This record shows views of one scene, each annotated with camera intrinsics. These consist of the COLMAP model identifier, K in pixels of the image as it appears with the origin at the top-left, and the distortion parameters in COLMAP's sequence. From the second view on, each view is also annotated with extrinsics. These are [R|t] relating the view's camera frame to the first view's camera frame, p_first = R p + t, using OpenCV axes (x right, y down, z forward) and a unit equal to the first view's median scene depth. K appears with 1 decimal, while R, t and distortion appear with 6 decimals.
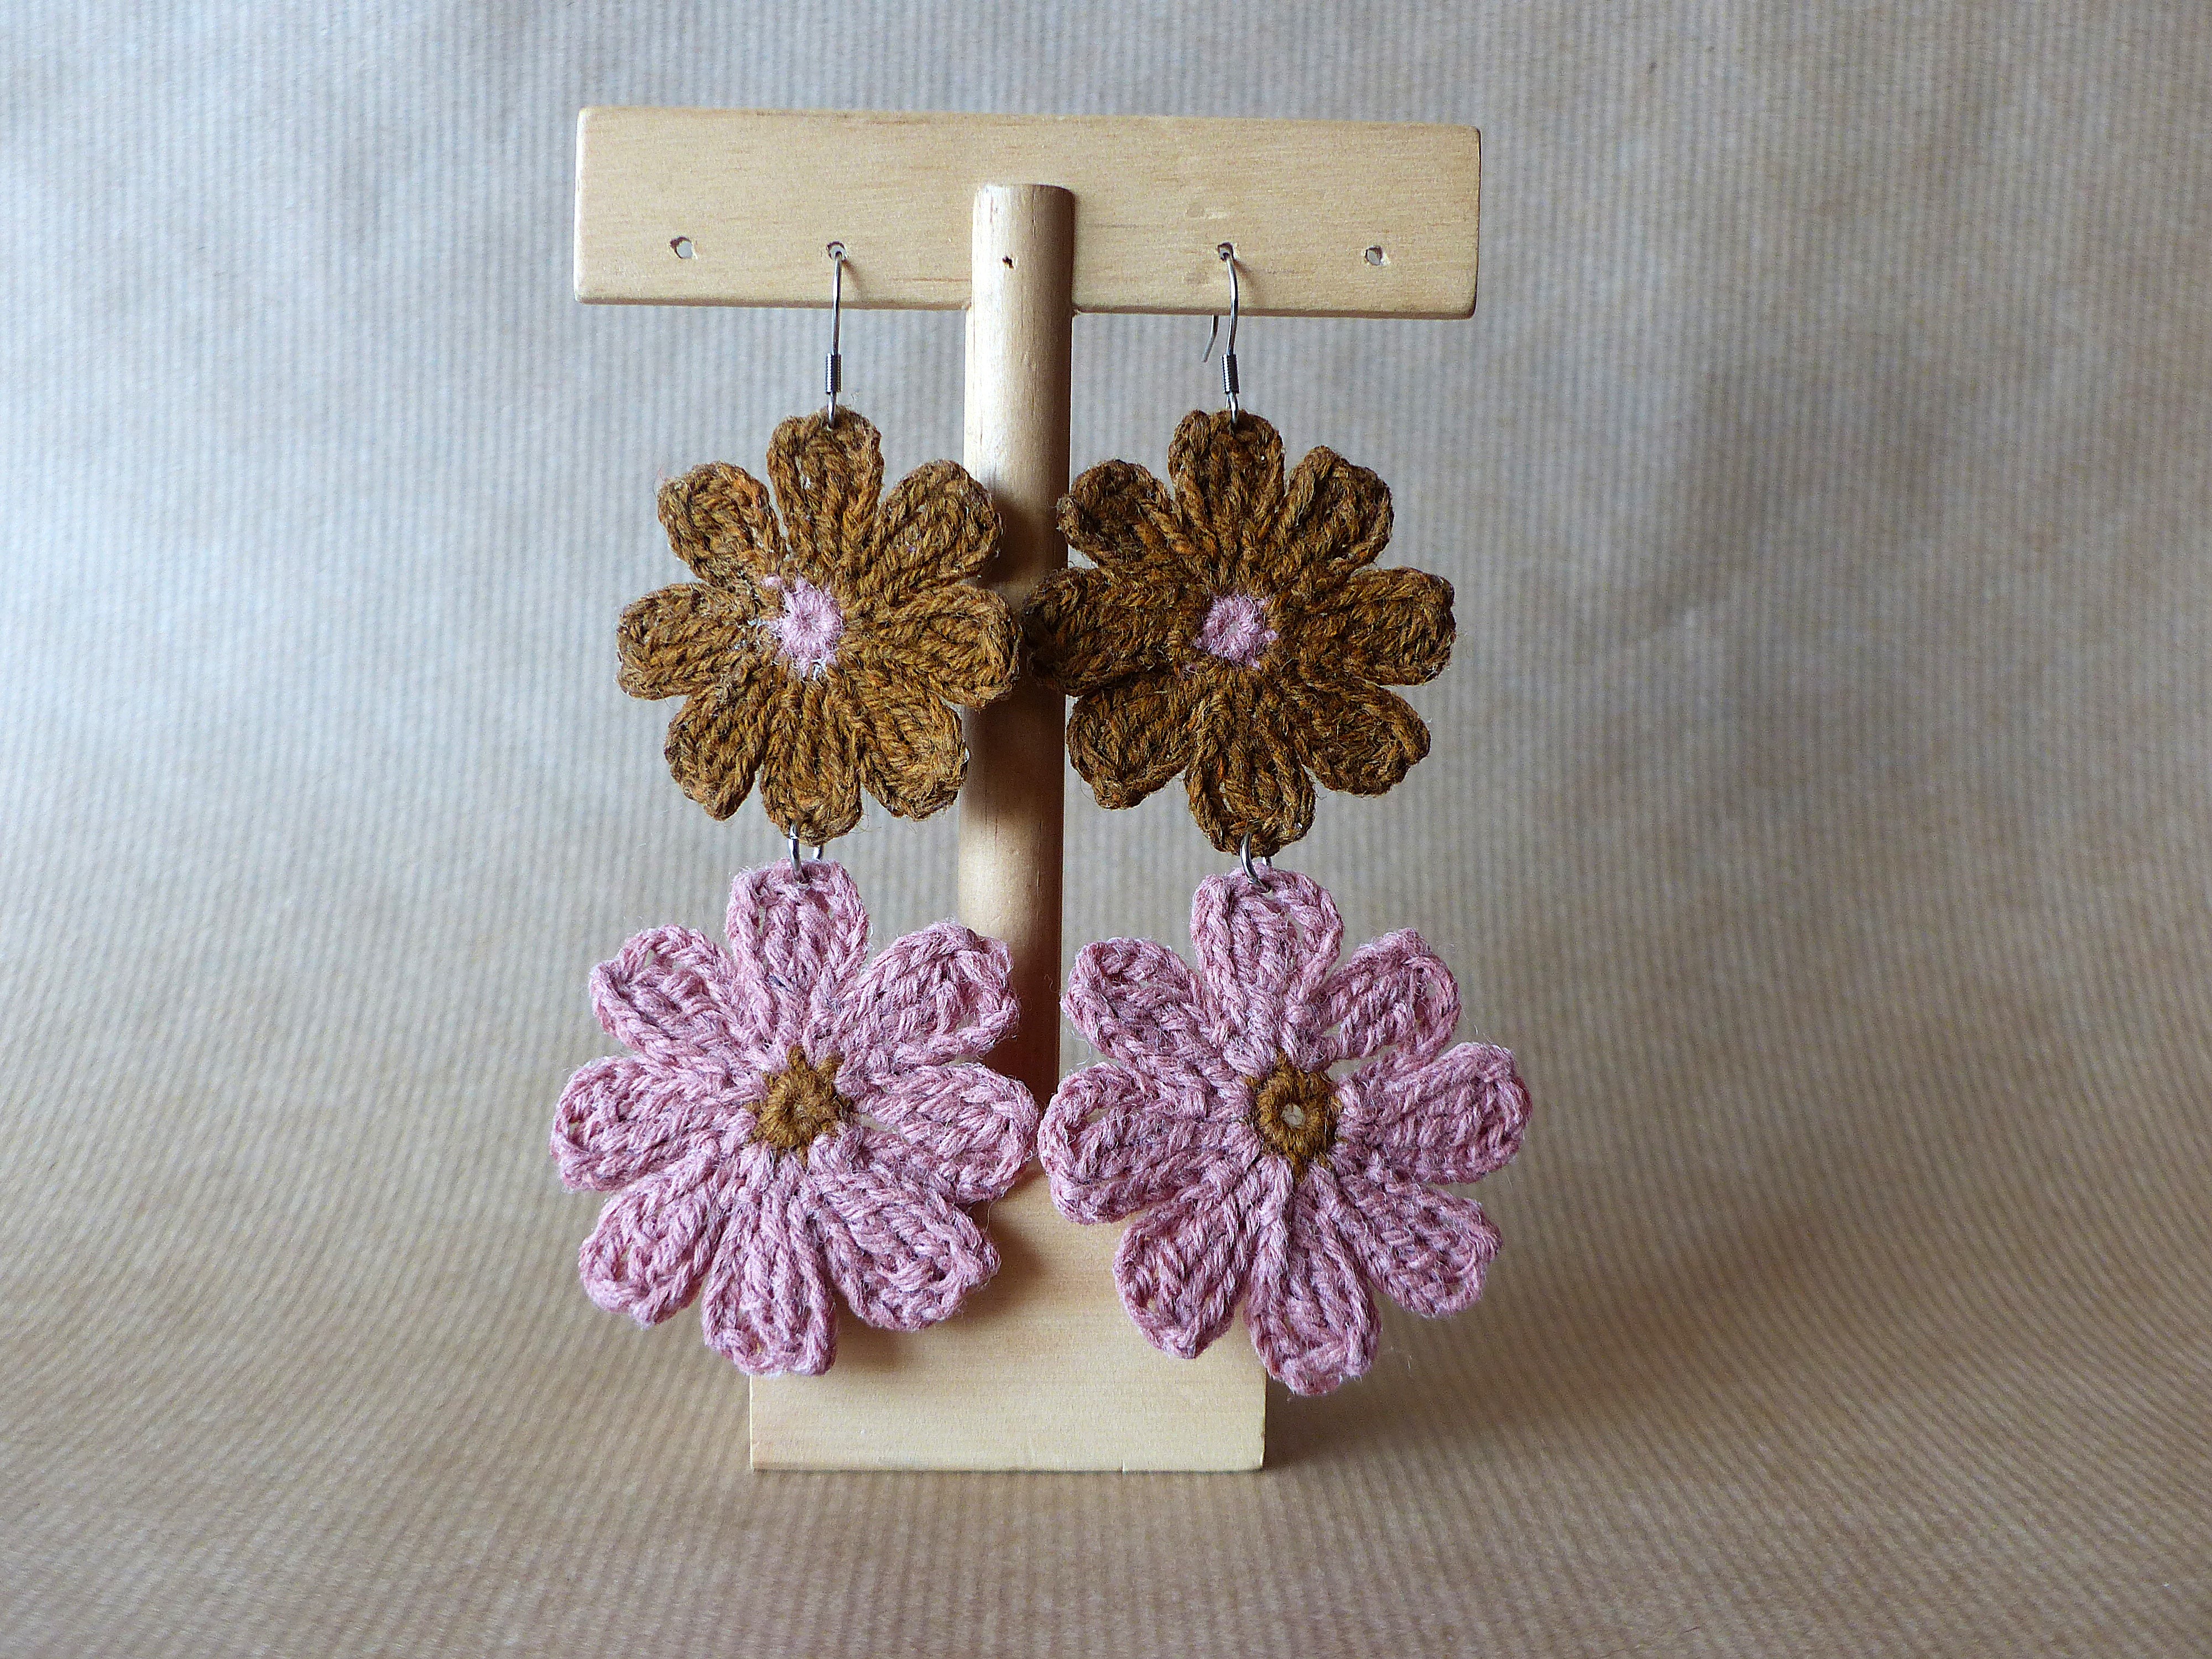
lens RADIAL K [[2704.4, 0, 1114.7], [0, 2704.4, 806.2], [0, 0, 1]] dist [-0.026721, -0.033639]
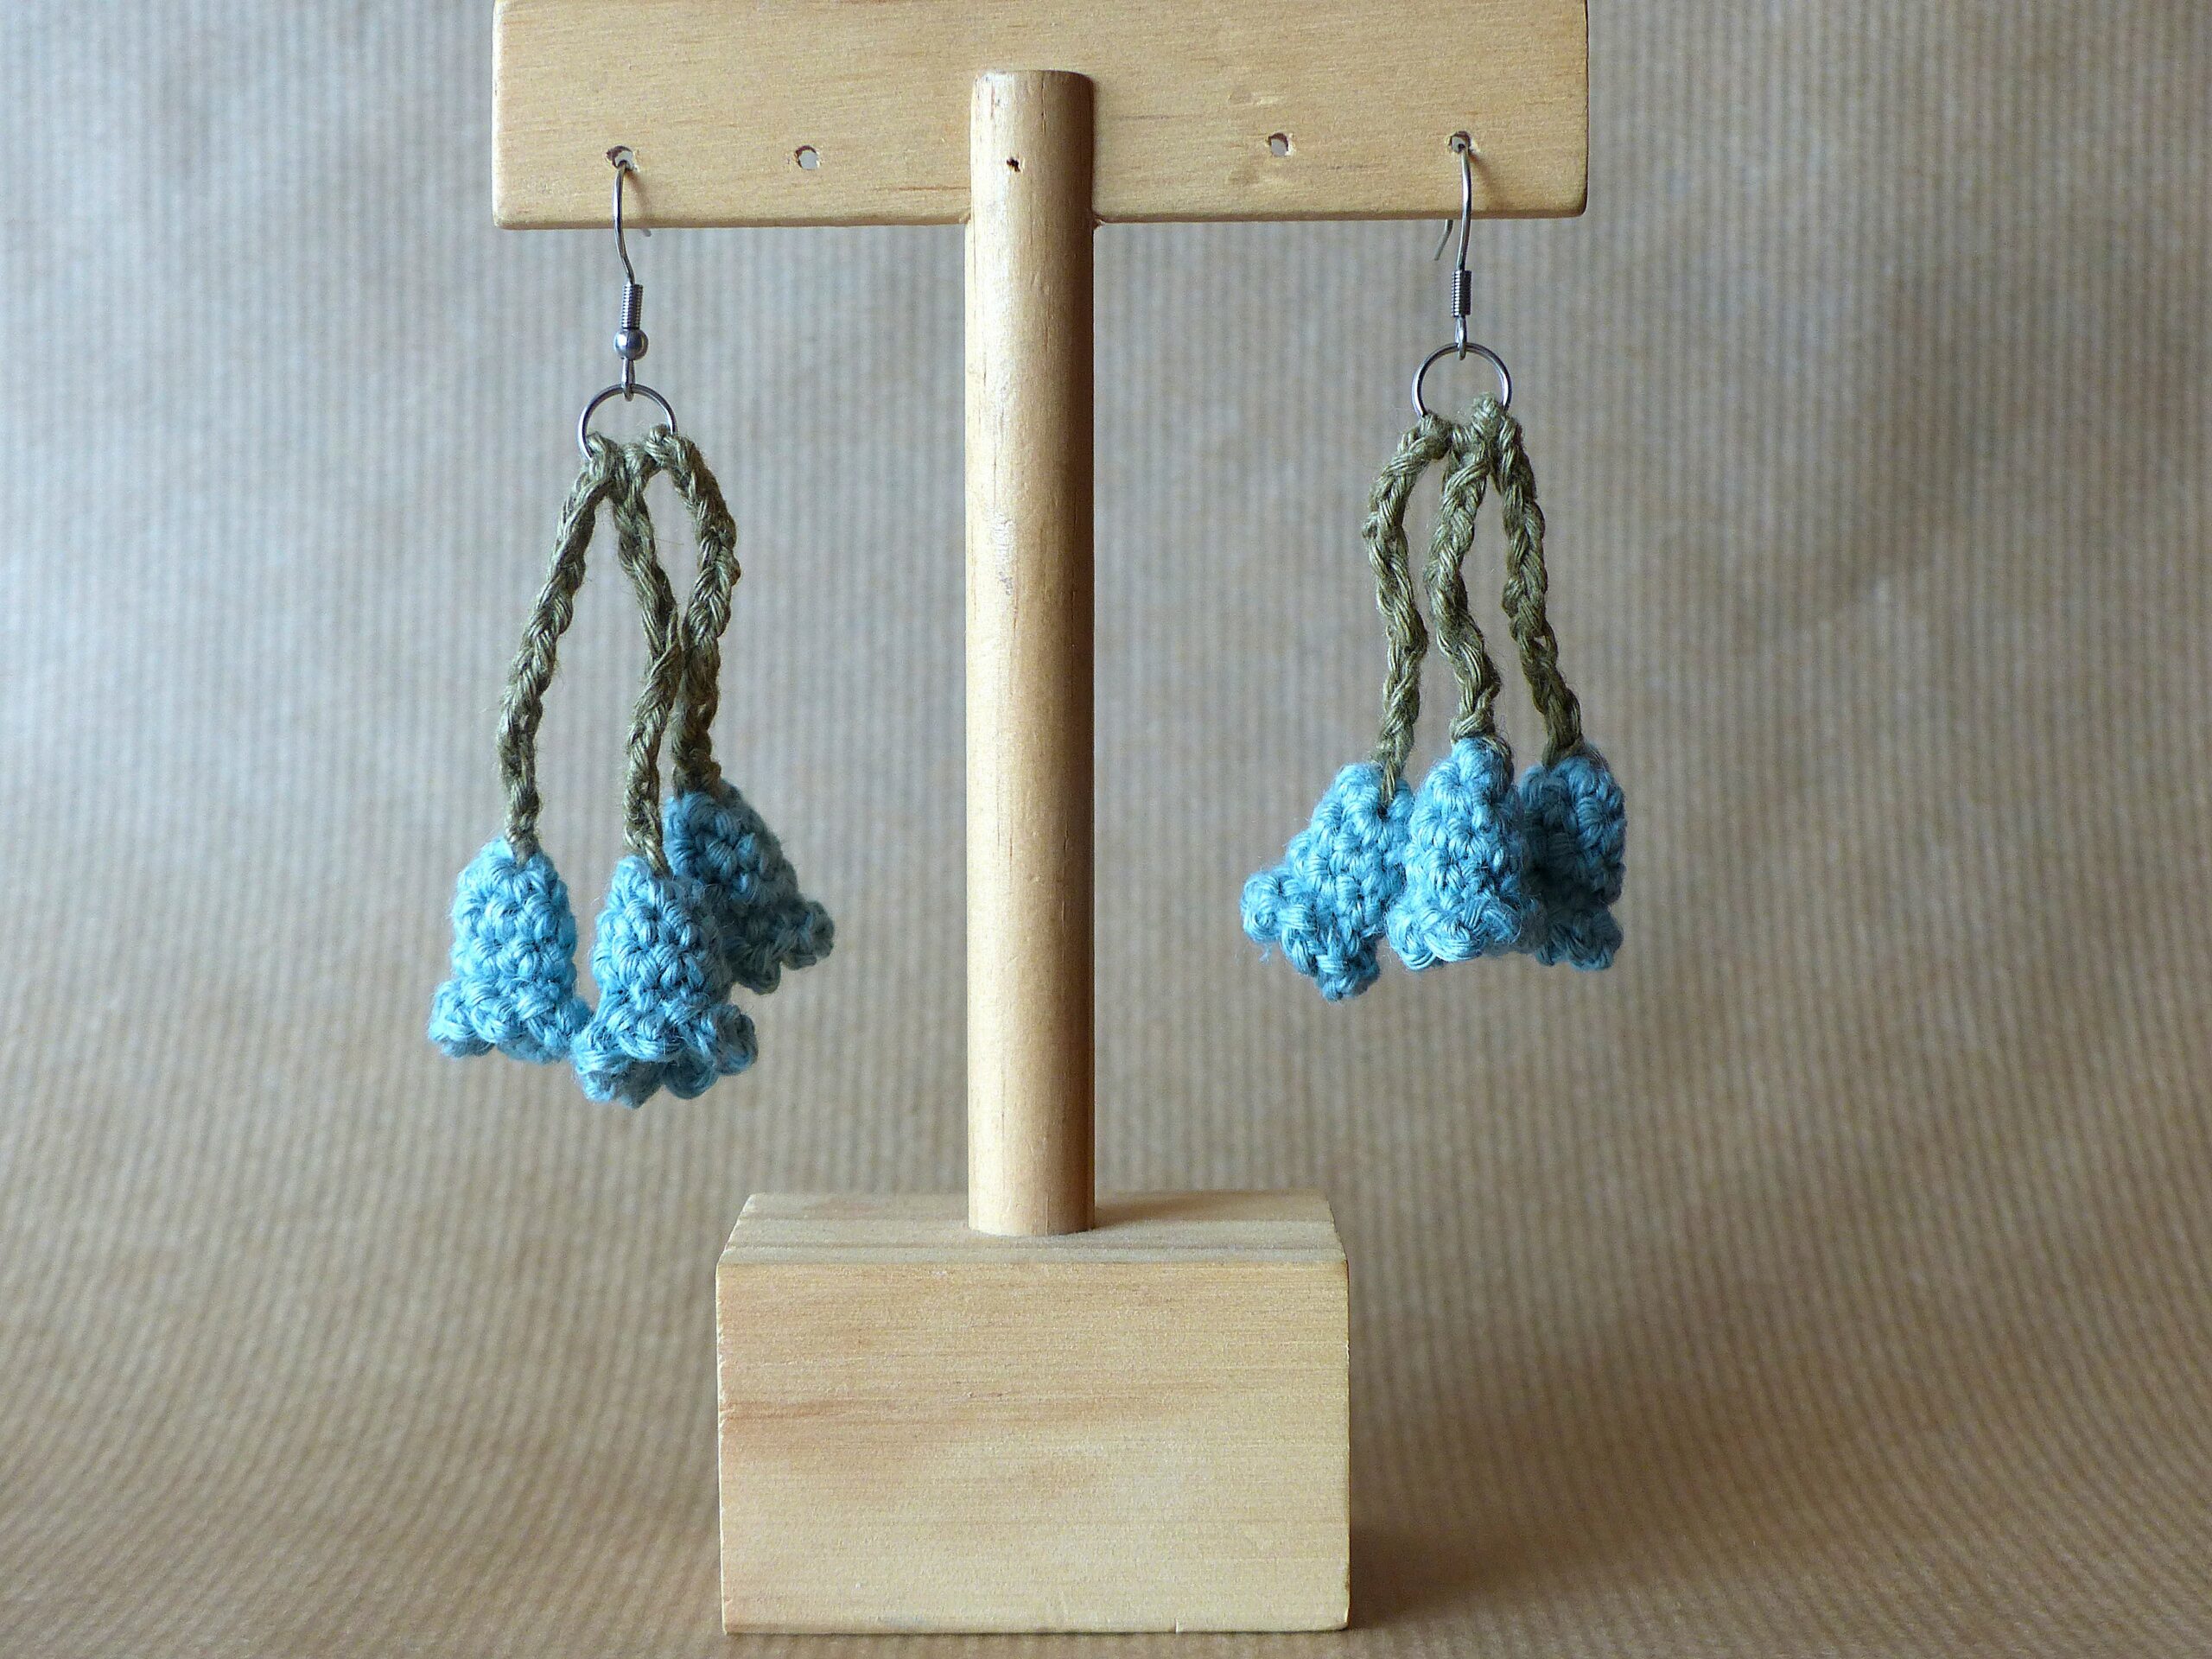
lens RADIAL K [[3762.0, 0, 1106.0], [0, 3762.0, 829.5], [0, 0, 1]] dist [0.016808, -0.318532]
pose [[0.998837, -0.030769, -0.037133, 0.027821], [0.029469, 0.998950, -0.035077, 0.031413], [0.038173, 0.033942, 0.998695, -0.095862]]
